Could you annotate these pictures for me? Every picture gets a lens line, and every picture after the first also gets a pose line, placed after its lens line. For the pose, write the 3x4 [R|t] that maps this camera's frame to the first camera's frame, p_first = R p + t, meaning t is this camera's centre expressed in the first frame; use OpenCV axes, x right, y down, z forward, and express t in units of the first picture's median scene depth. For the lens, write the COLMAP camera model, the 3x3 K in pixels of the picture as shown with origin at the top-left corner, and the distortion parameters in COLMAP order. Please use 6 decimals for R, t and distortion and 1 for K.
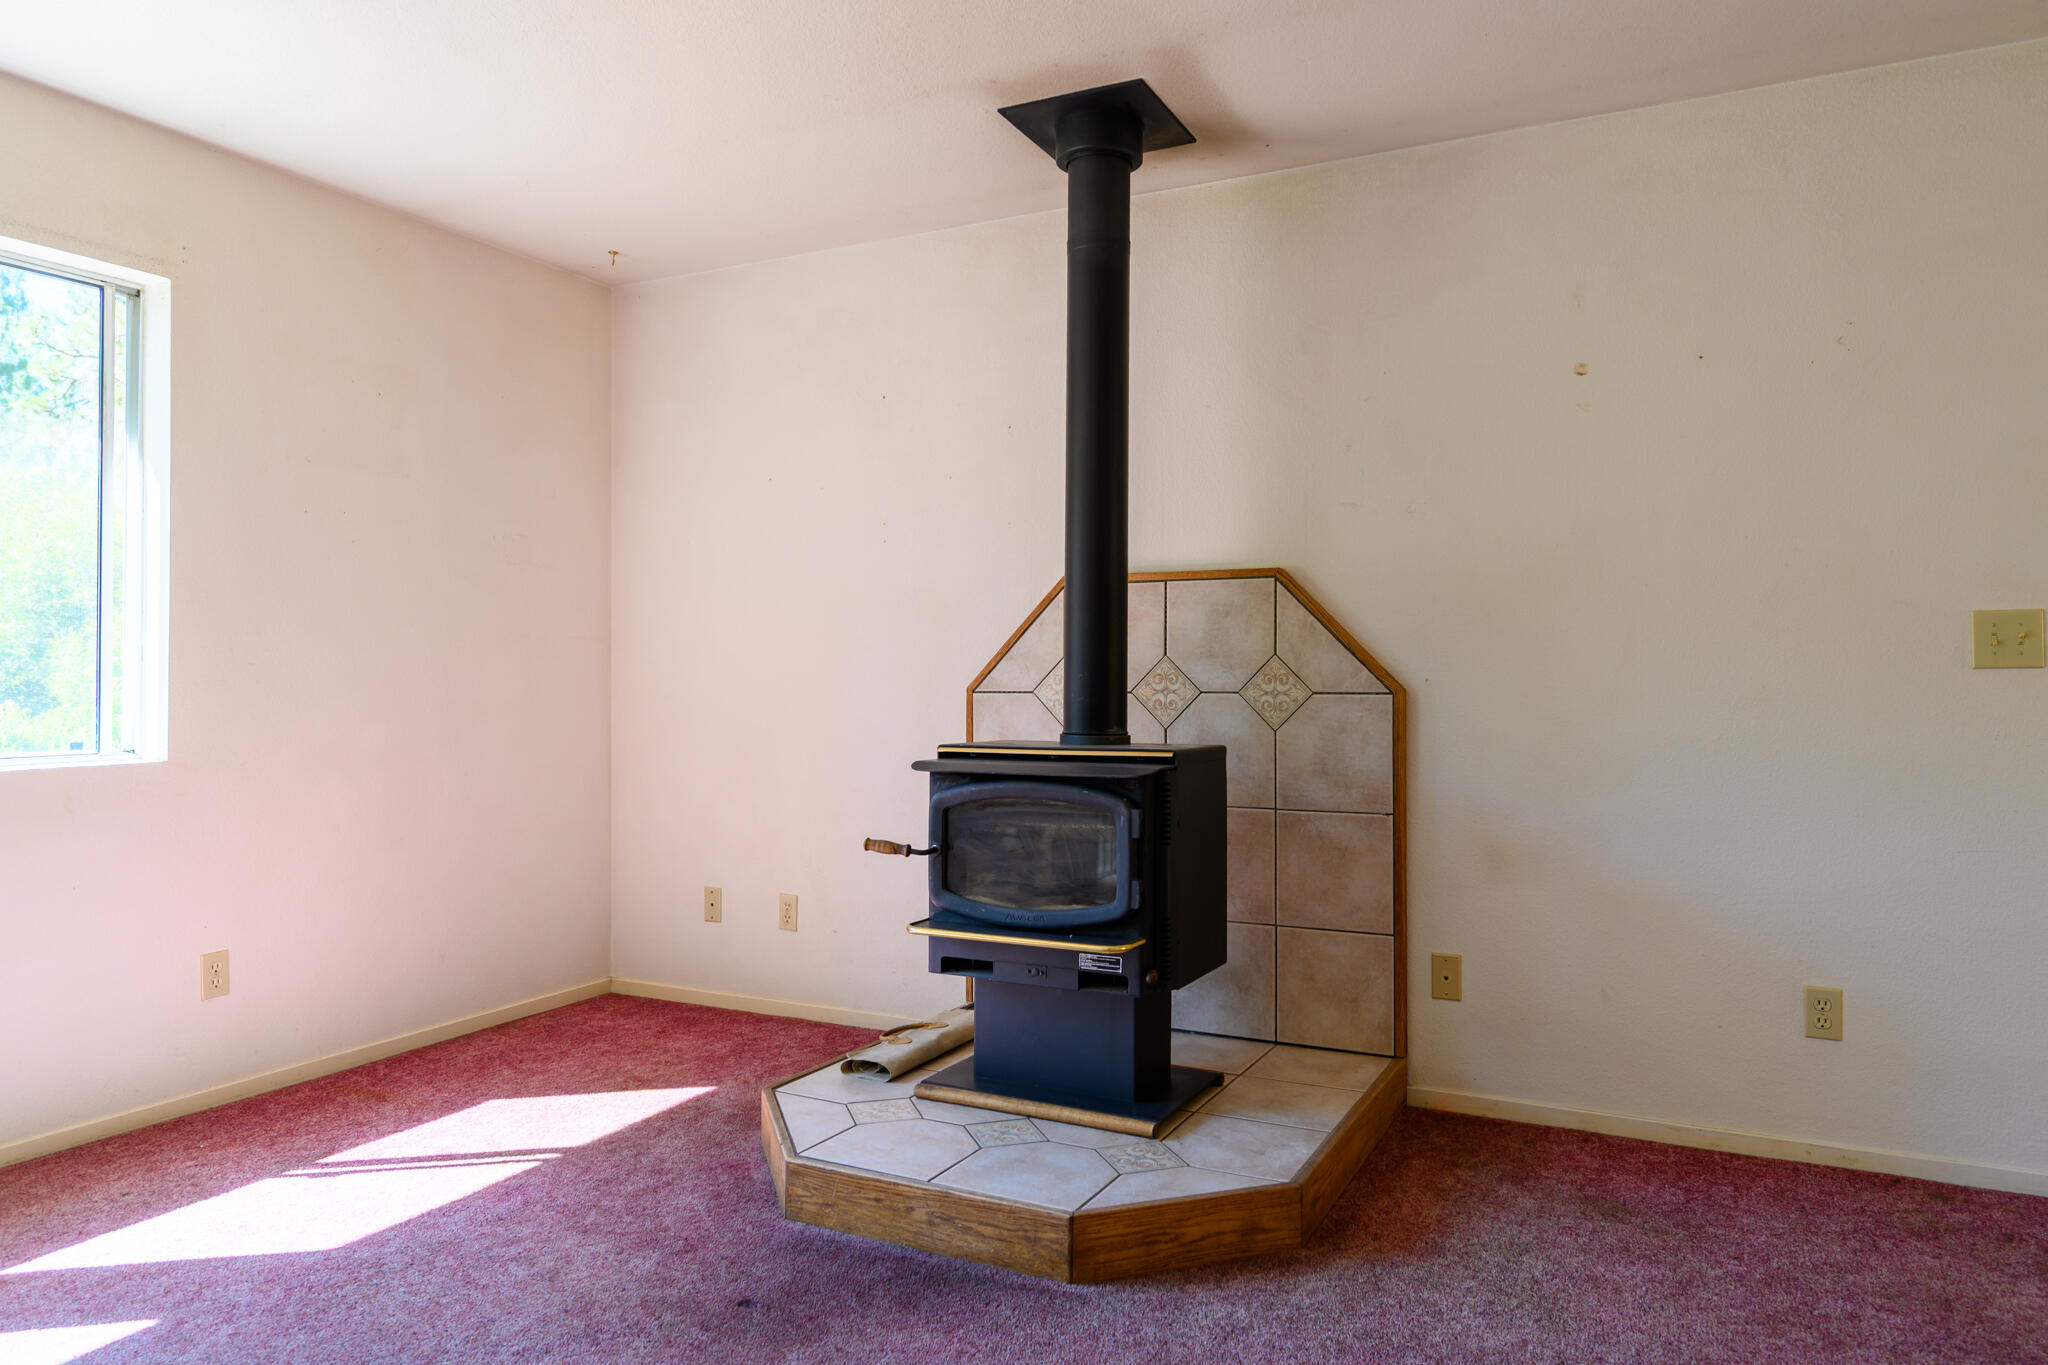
lens RADIAL K [[1327.4, 0, 971.2], [0, 1327.4, 694.7], [0, 0, 1]] dist [-0.000020, -0.000010]
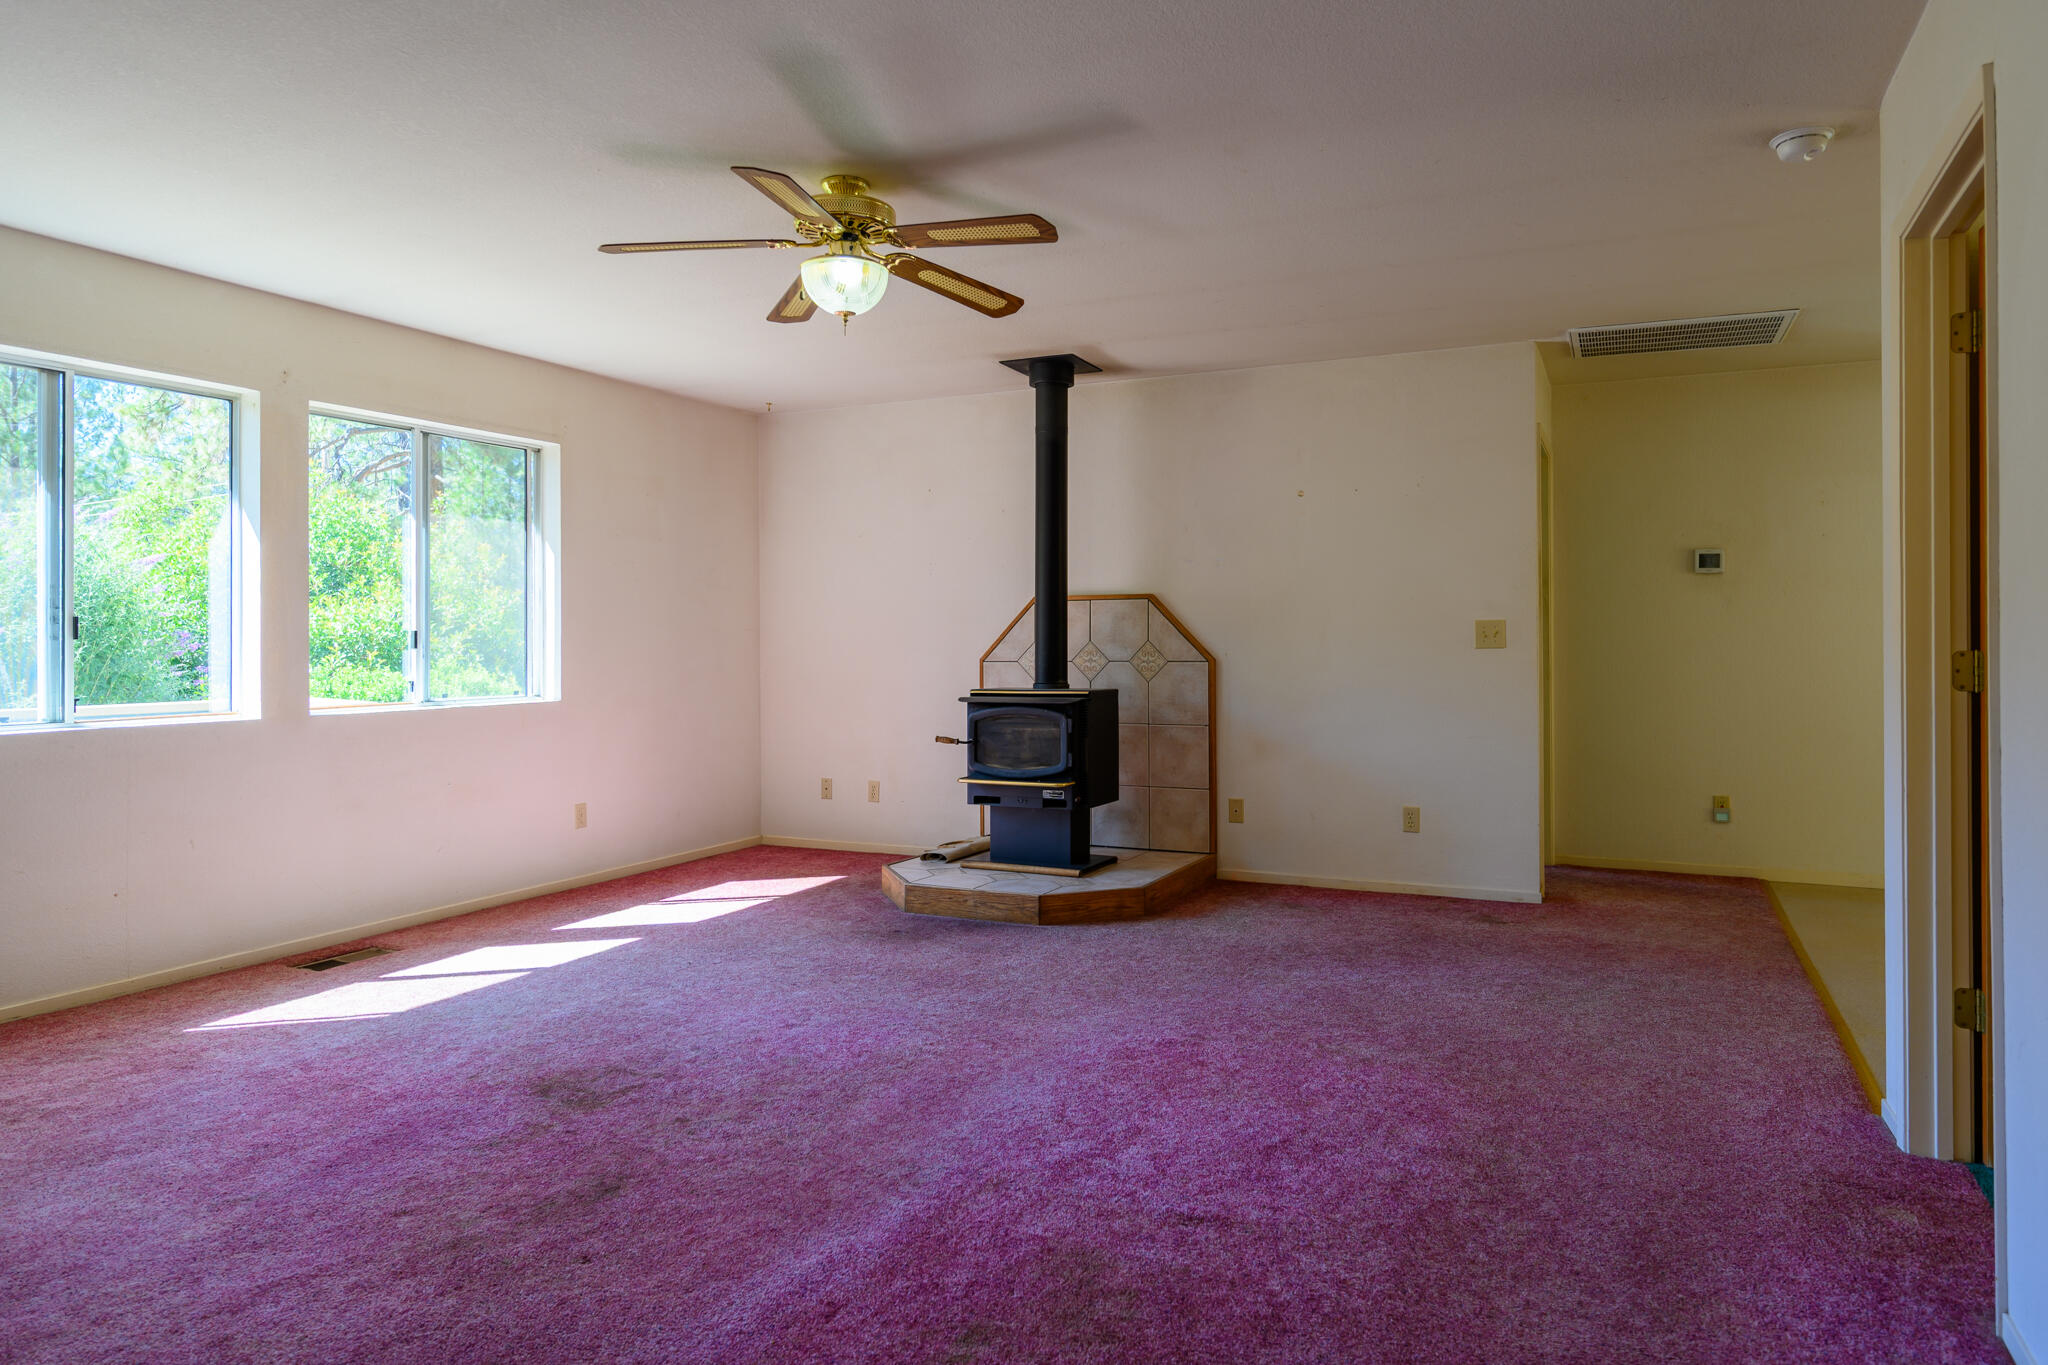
lens RADIAL K [[1247.0, 0, 1020.8], [0, 1247.0, 635.4], [0, 0, 1]] dist [0.000759, -0.000189]
pose [[0.998210, -0.003569, 0.059705, -0.057535], [0.004732, 0.999802, -0.019345, -0.005175], [-0.059624, 0.019593, 0.998029, -0.794222]]
